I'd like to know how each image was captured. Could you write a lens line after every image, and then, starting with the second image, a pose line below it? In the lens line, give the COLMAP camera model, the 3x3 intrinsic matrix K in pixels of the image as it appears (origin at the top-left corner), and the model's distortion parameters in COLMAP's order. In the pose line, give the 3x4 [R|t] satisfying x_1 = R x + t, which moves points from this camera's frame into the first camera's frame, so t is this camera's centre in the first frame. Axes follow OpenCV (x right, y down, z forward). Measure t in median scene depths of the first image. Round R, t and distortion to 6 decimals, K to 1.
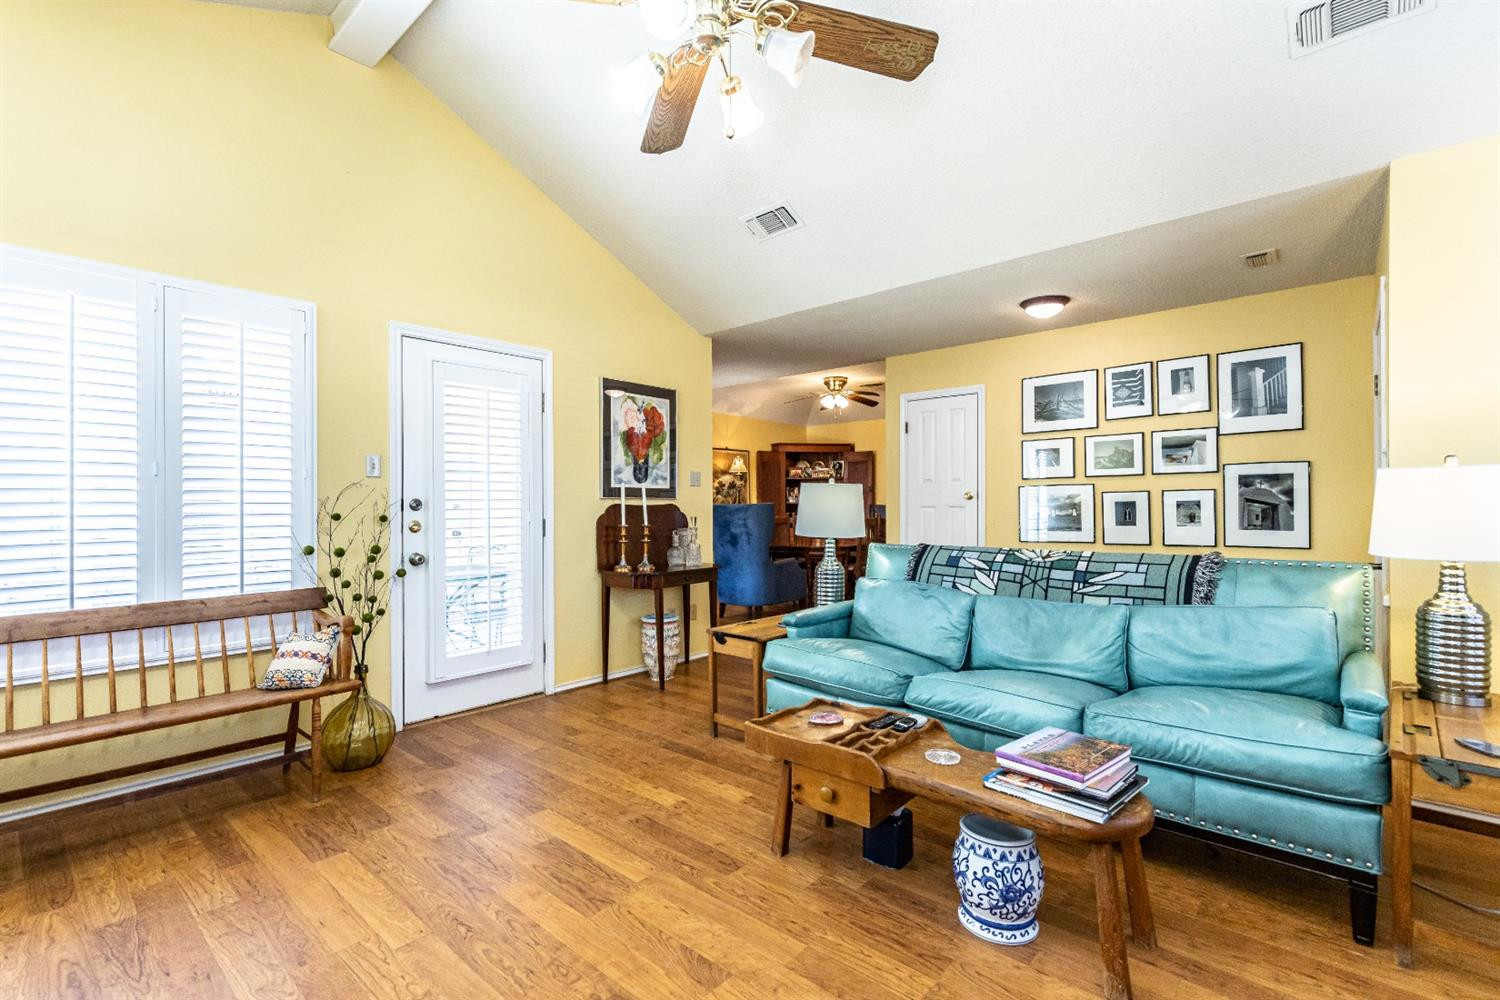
lens RADIAL K [[675.8, 0, 744.3], [0, 675.8, 500.2], [0, 0, 1]] dist [0.005007, -0.000636]
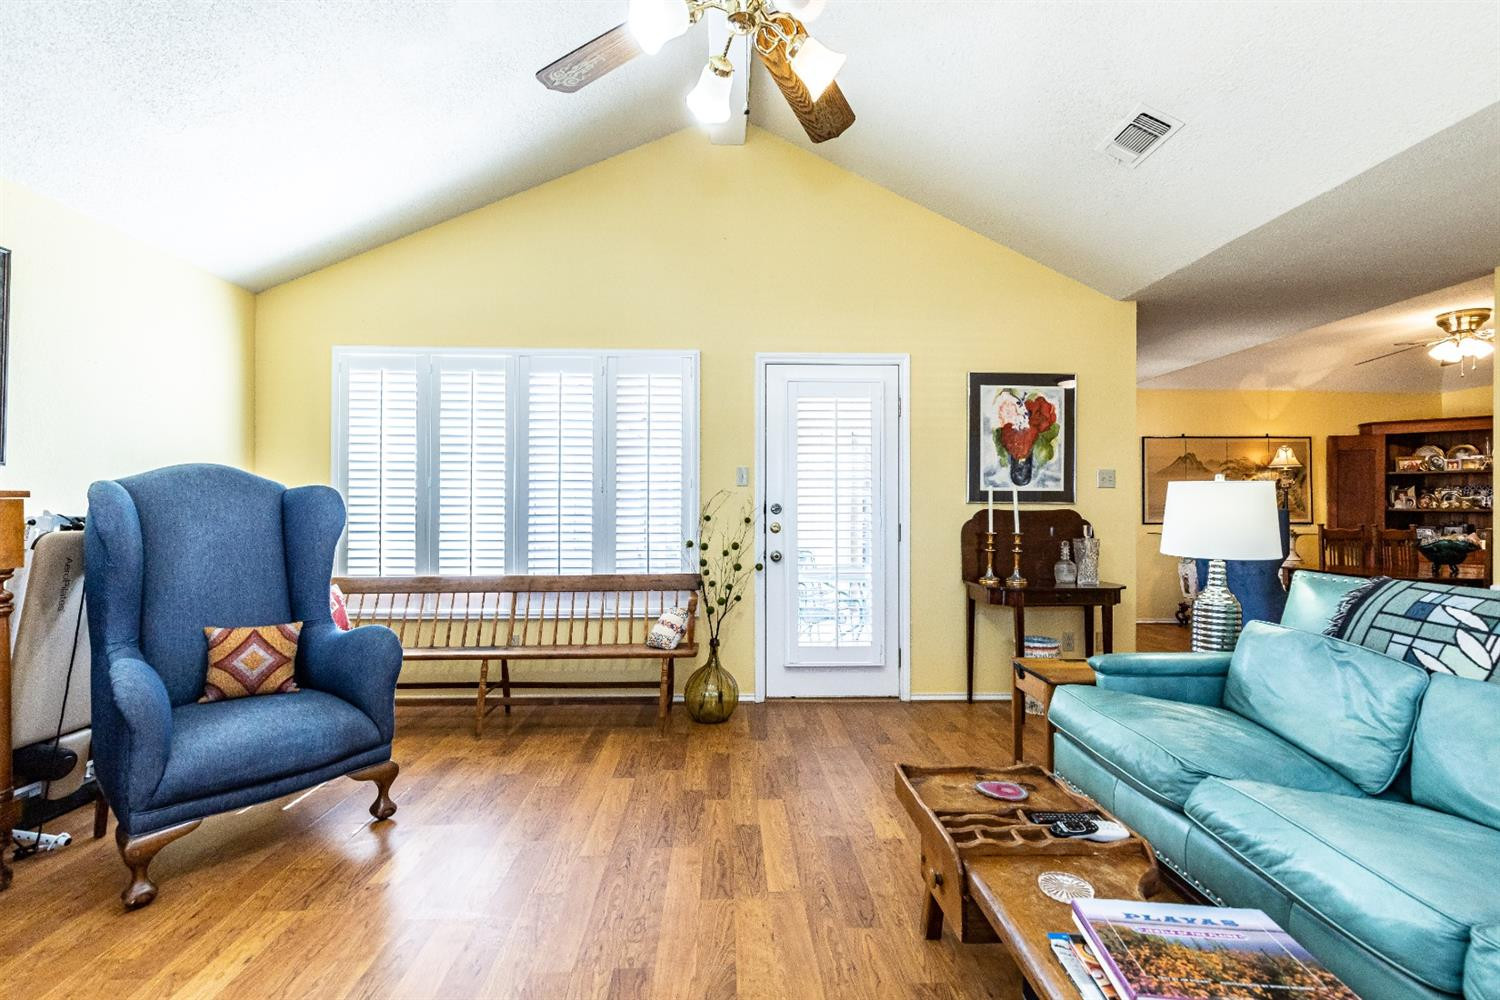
lens RADIAL K [[675.8, 0, 744.3], [0, 675.8, 500.2], [0, 0, 1]] dist [0.005007, -0.000636]
pose [[0.687747, -0.005159, -0.725932, 0.274772], [-0.000160, 0.999974, -0.007258, 0.000358], [0.725950, 0.005107, 0.687728, 0.149597]]
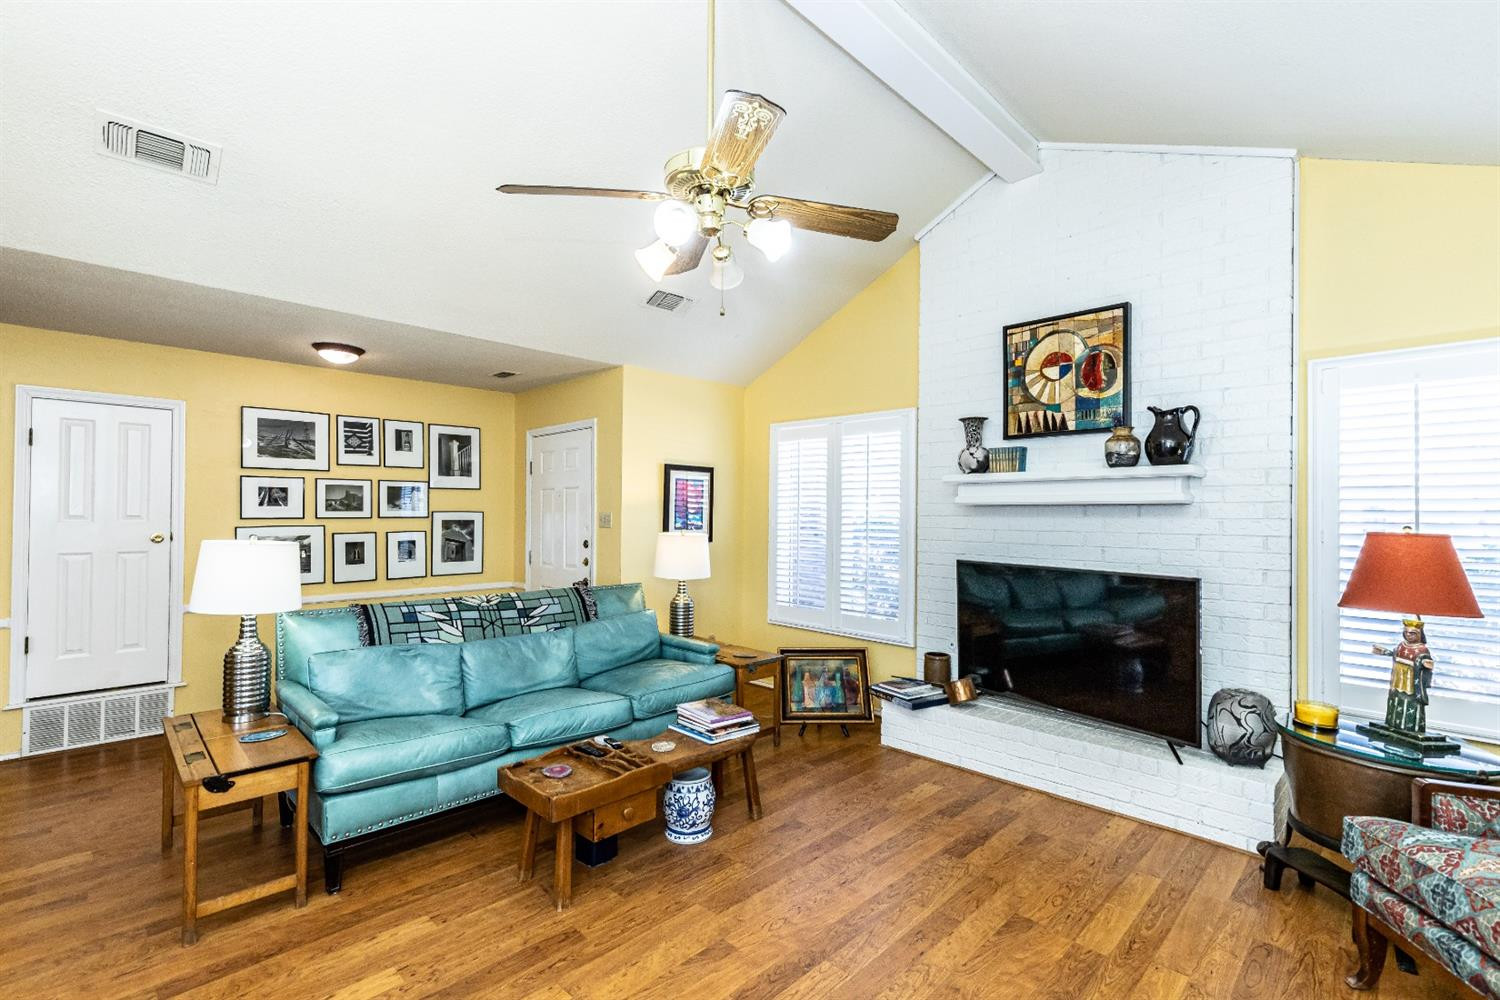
lens RADIAL K [[673.9, 0, 747.6], [0, 673.9, 506.6], [0, 0, 1]] dist [0.006328, 0.000075]
pose [[0.055167, 0.015061, 0.998364, -0.559264], [-0.015395, 0.999780, -0.014232, -0.057199], [-0.998358, -0.014585, 0.055387, 0.362720]]
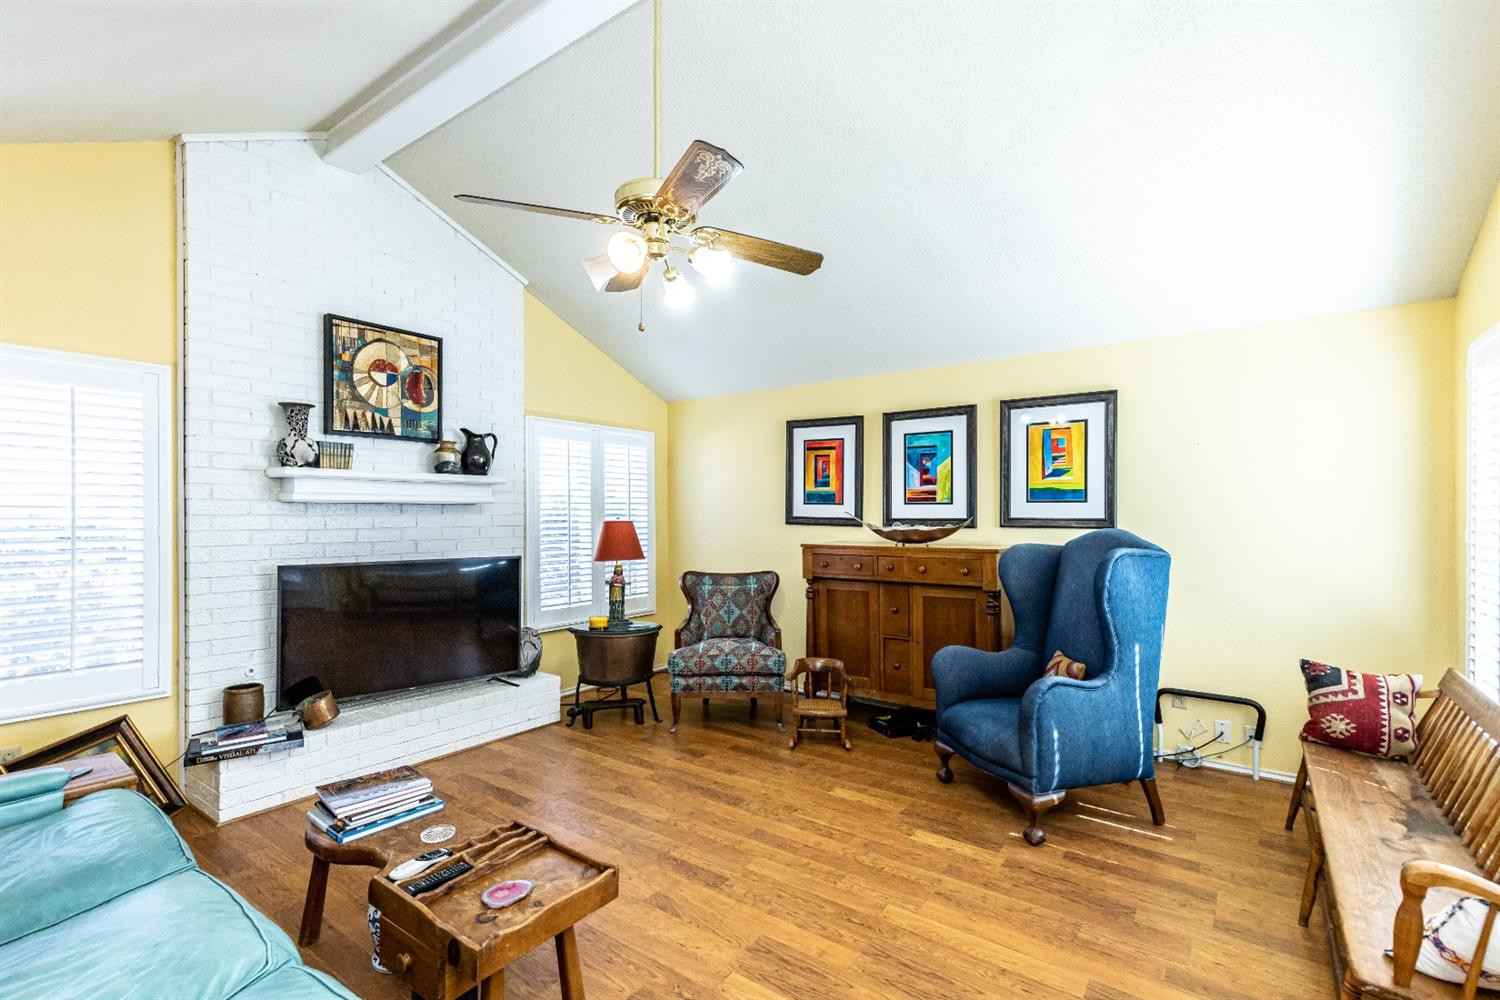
lens RADIAL K [[675.8, 0, 744.3], [0, 675.8, 500.2], [0, 0, 1]] dist [0.005007, -0.000636]
pose [[-0.996184, 0.003906, -0.087189, -0.045093], [0.006315, 0.999606, -0.027364, -0.053257], [0.087048, -0.027811, -0.995816, 1.026187]]
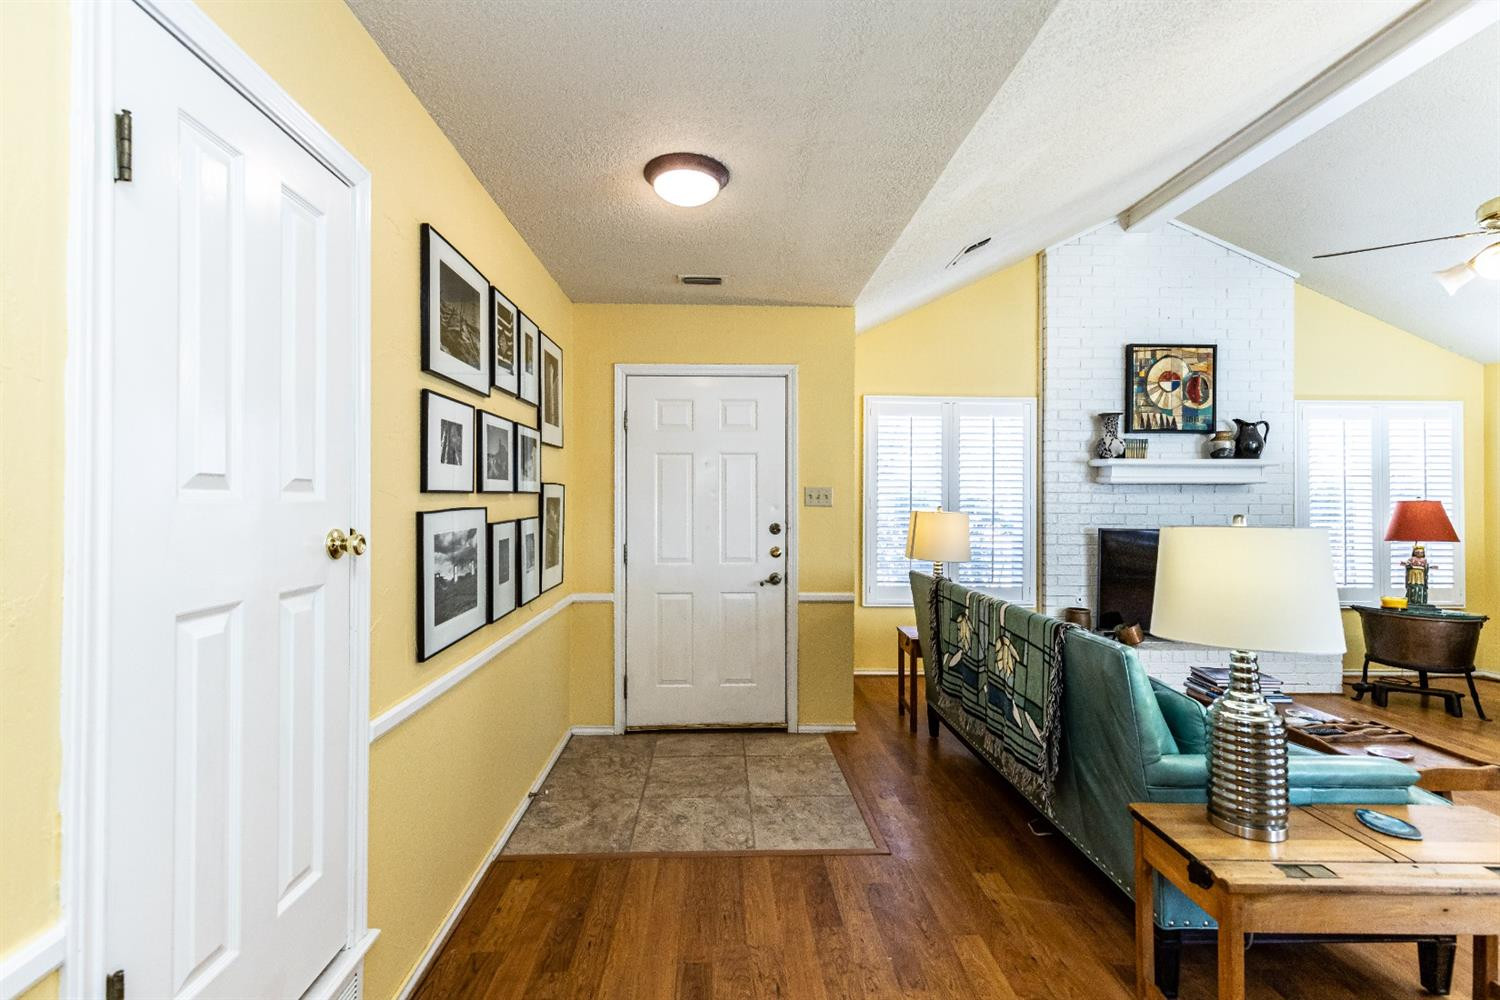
lens RADIAL K [[678.8, 0, 750.9], [0, 678.8, 495.9], [0, 0, 1]] dist [0.019973, -0.000679]
pose [[-0.700155, 0.002615, 0.713986, 0.030962], [-0.008049, 0.999901, -0.011556, -0.035960], [-0.713946, -0.013838, -0.700065, 1.446361]]
